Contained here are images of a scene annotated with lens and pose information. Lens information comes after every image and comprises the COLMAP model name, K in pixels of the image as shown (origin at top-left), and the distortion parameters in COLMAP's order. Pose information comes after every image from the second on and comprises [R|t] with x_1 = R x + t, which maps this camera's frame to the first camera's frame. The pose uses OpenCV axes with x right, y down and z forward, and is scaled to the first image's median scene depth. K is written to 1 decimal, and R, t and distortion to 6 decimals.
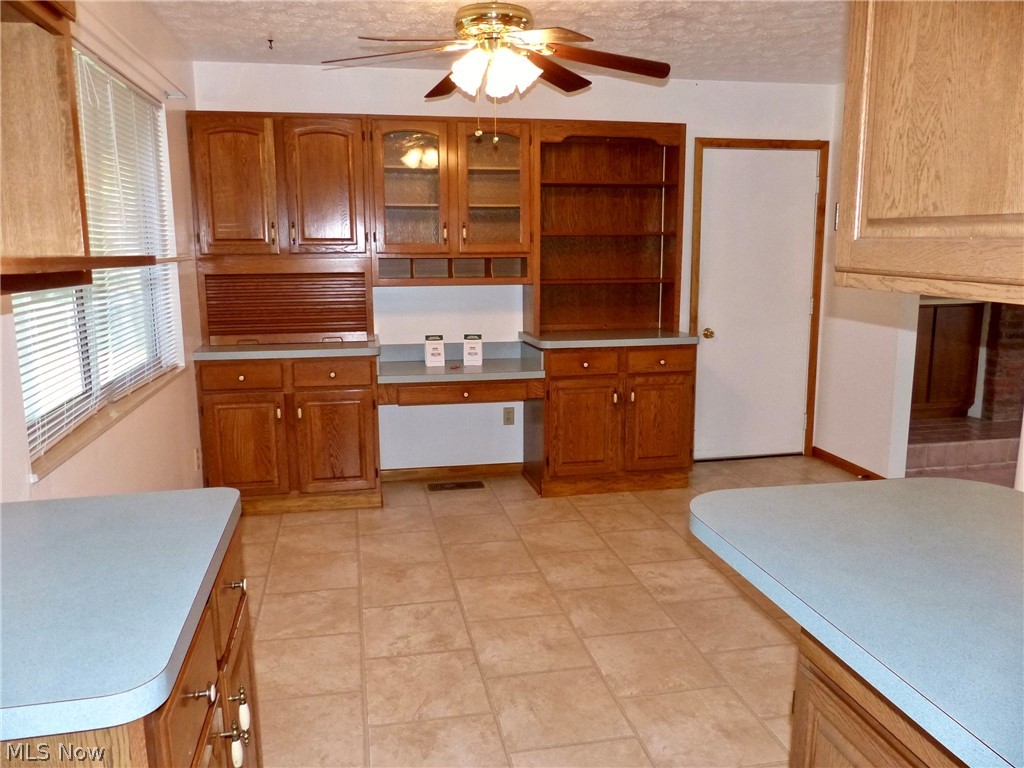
lens RADIAL K [[769.7, 0, 512.0], [0, 769.7, 384.0], [0, 0, 1]] dist [-0.022603, -0.000177]
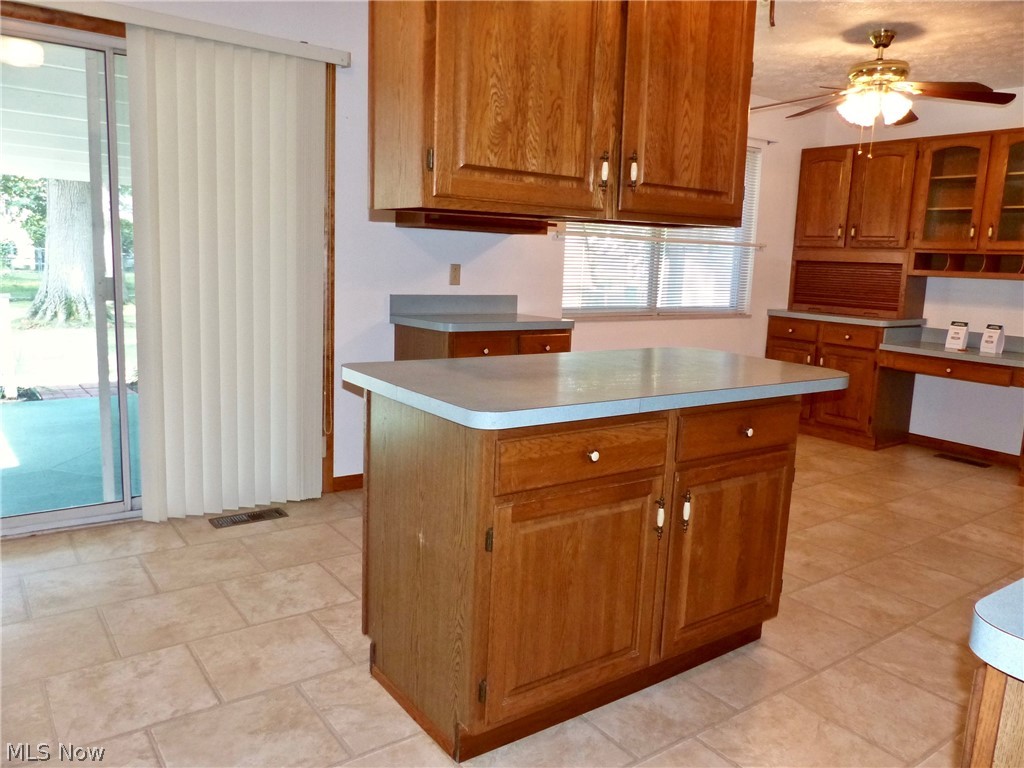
lens RADIAL K [[769.7, 0, 512.0], [0, 769.7, 384.0], [0, 0, 1]] dist [-0.022603, -0.000177]
pose [[0.424683, 0.169956, -0.889246, 0.718586], [-0.193659, 0.976540, 0.094153, 0.055357], [0.884387, 0.132226, 0.447634, -0.100990]]
